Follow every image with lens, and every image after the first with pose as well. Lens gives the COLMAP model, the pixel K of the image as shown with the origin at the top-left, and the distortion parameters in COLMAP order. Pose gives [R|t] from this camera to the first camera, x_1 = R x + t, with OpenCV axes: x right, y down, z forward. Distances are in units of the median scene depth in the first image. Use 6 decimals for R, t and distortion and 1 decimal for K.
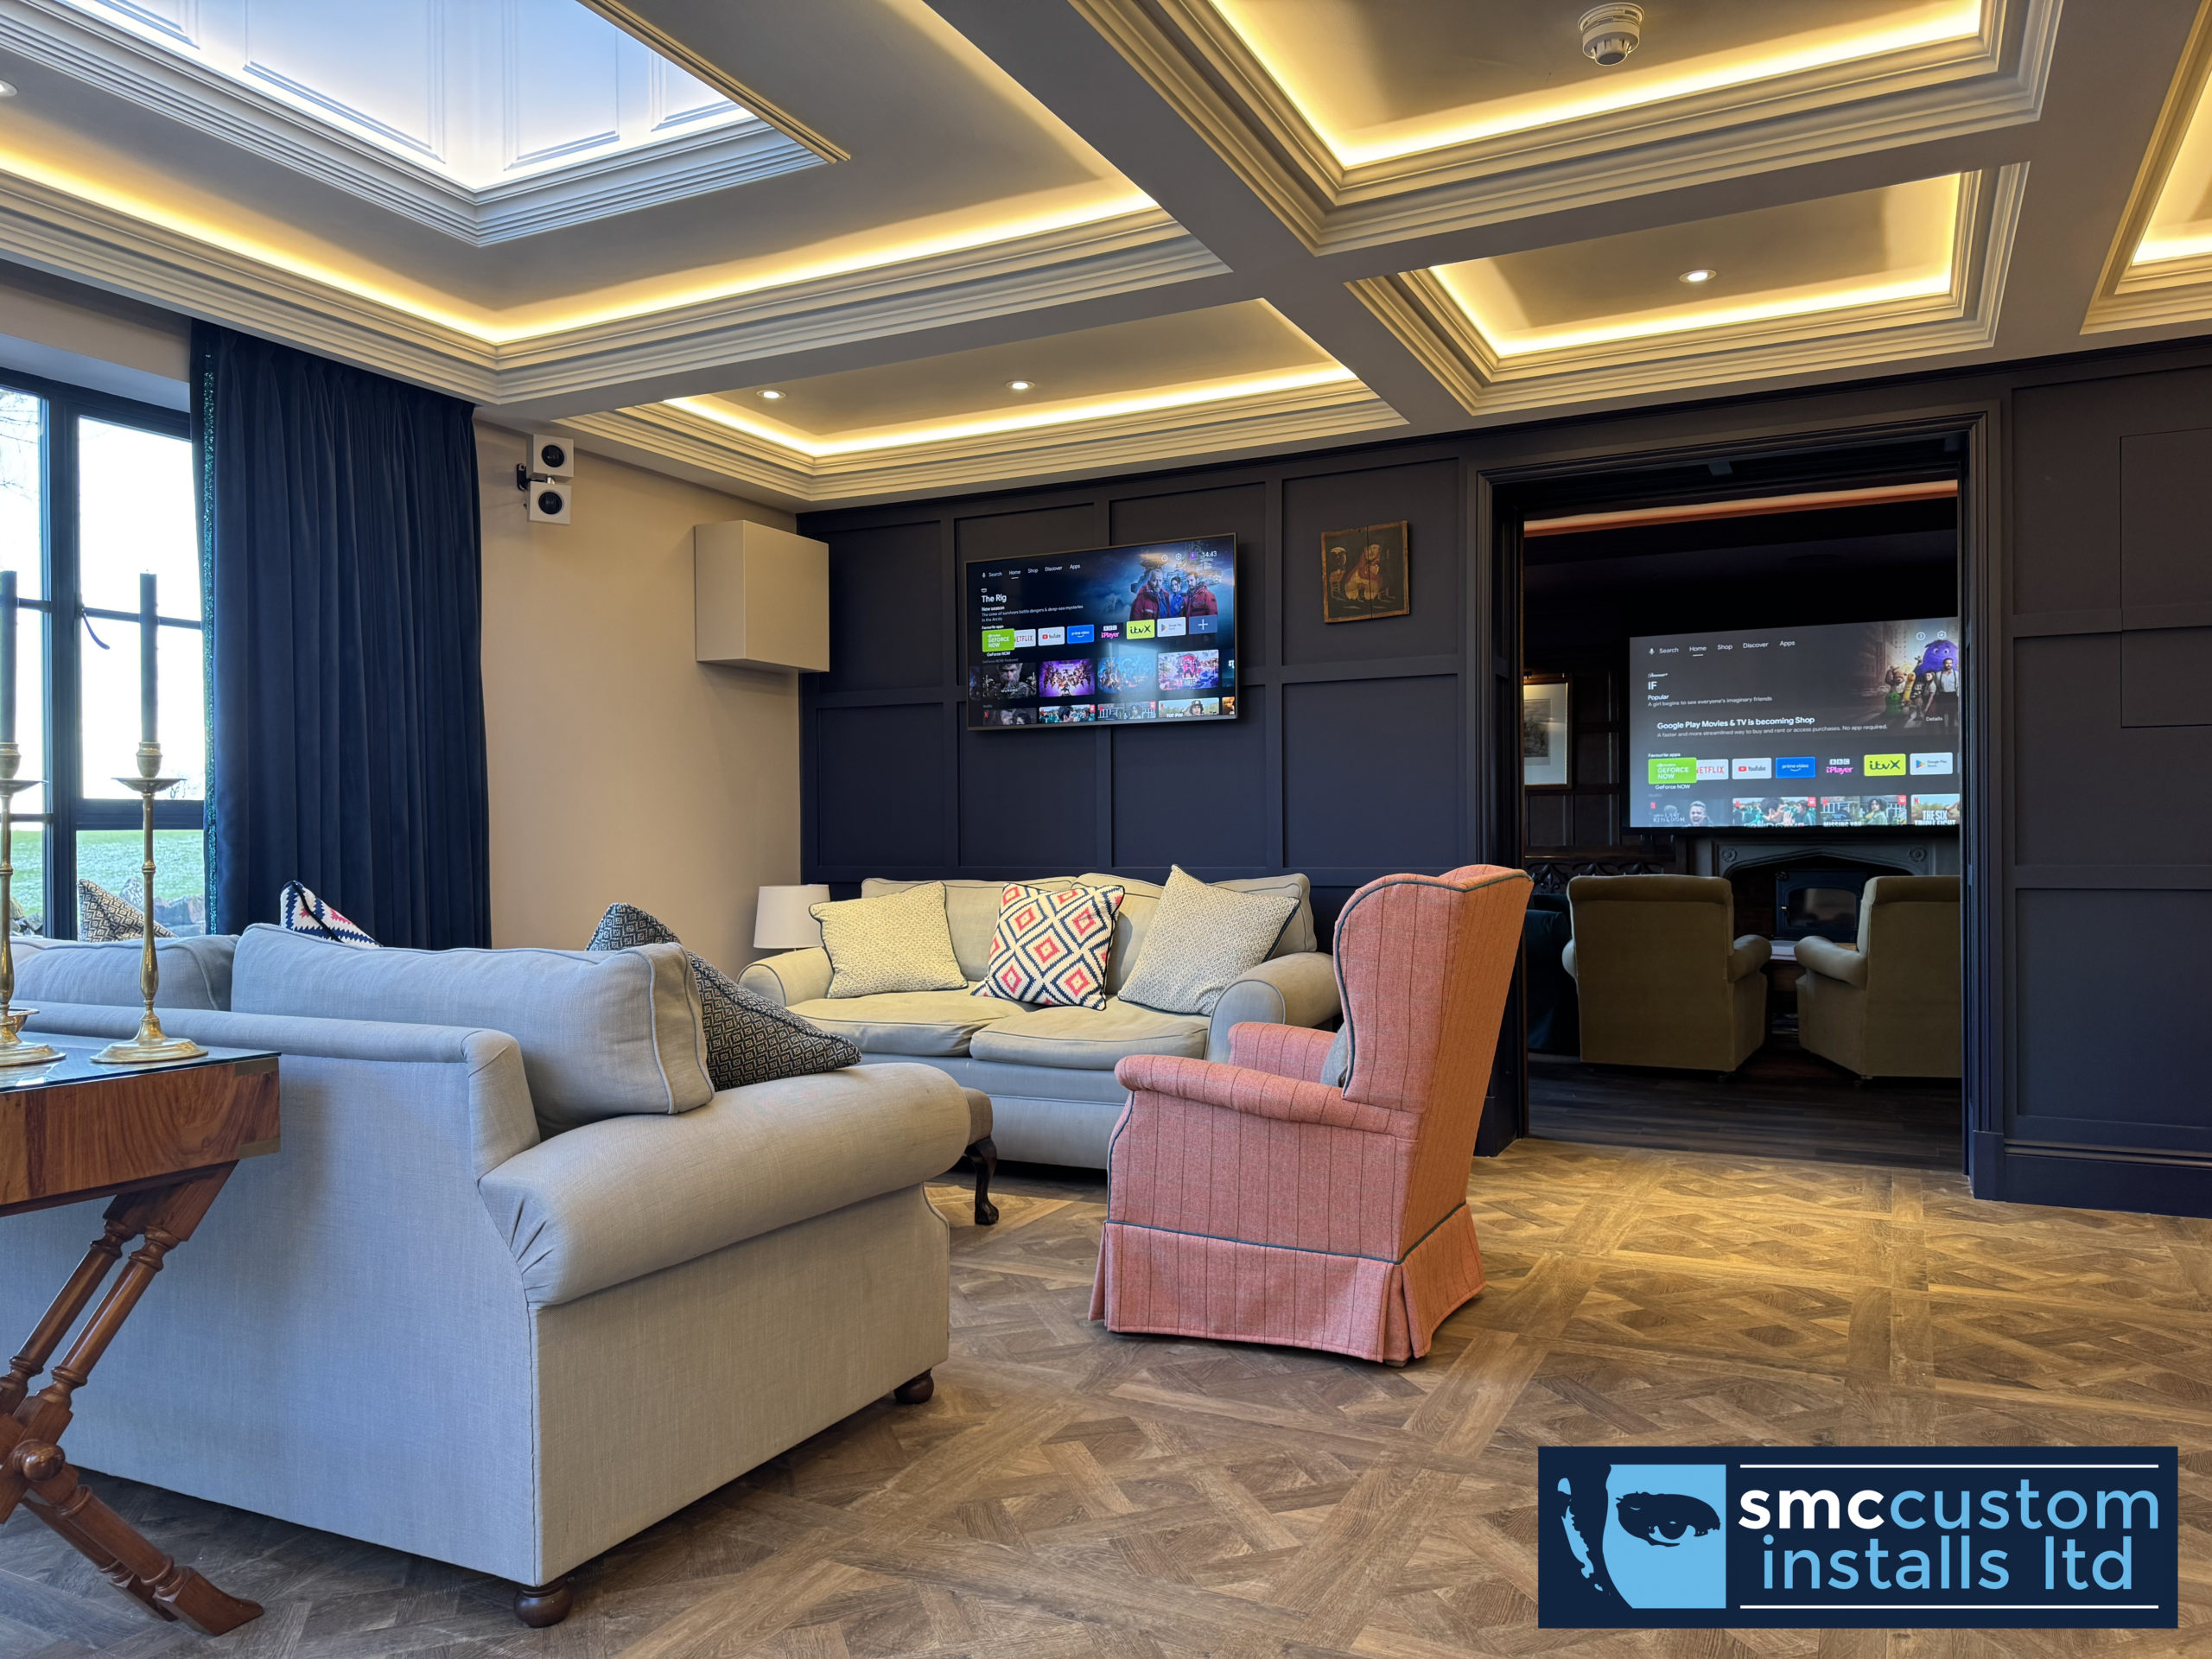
lens RADIAL K [[1547.7, 0, 1107.4], [0, 1547.7, 839.2], [0, 0, 1]] dist [0.118119, -0.173727]
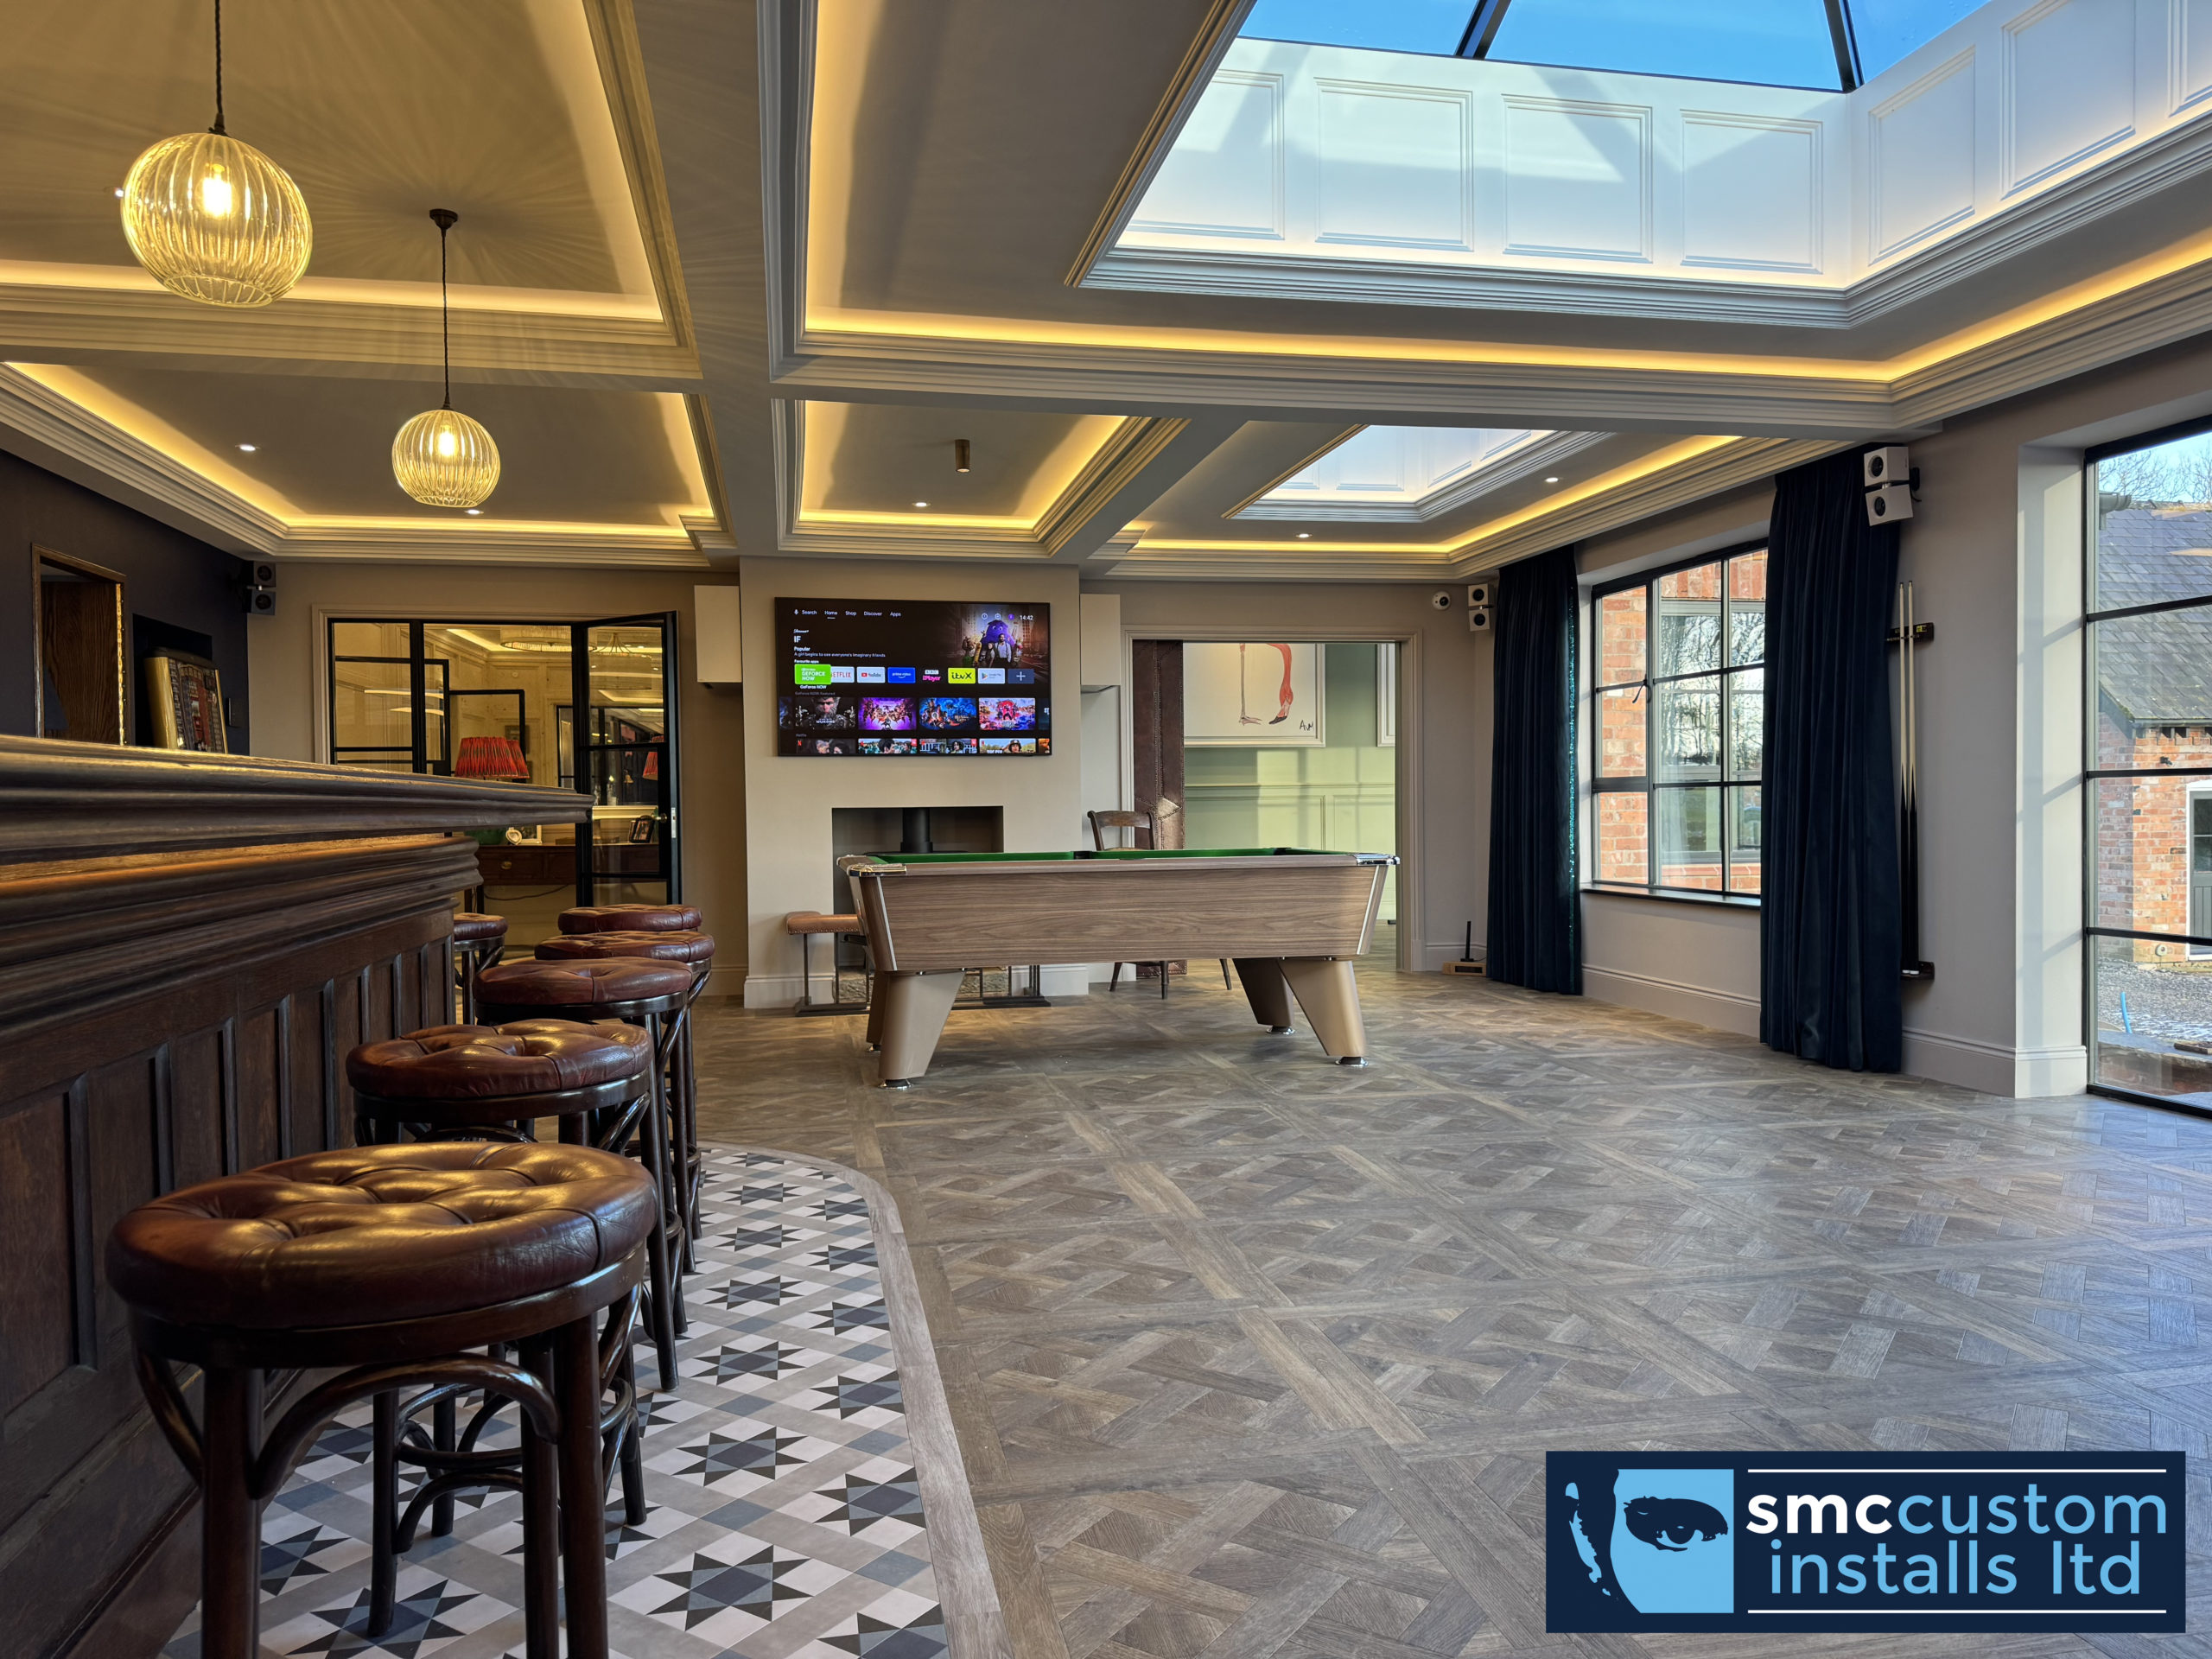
lens RADIAL K [[1549.6, 0, 1112.8], [0, 1549.6, 839.9], [0, 0, 1]] dist [0.230695, -0.462190]
pose [[0.780800, -0.014944, 0.624602, -0.620194], [0.008613, 0.999876, 0.013156, -0.028239], [-0.624722, -0.004893, 0.780832, 0.031622]]
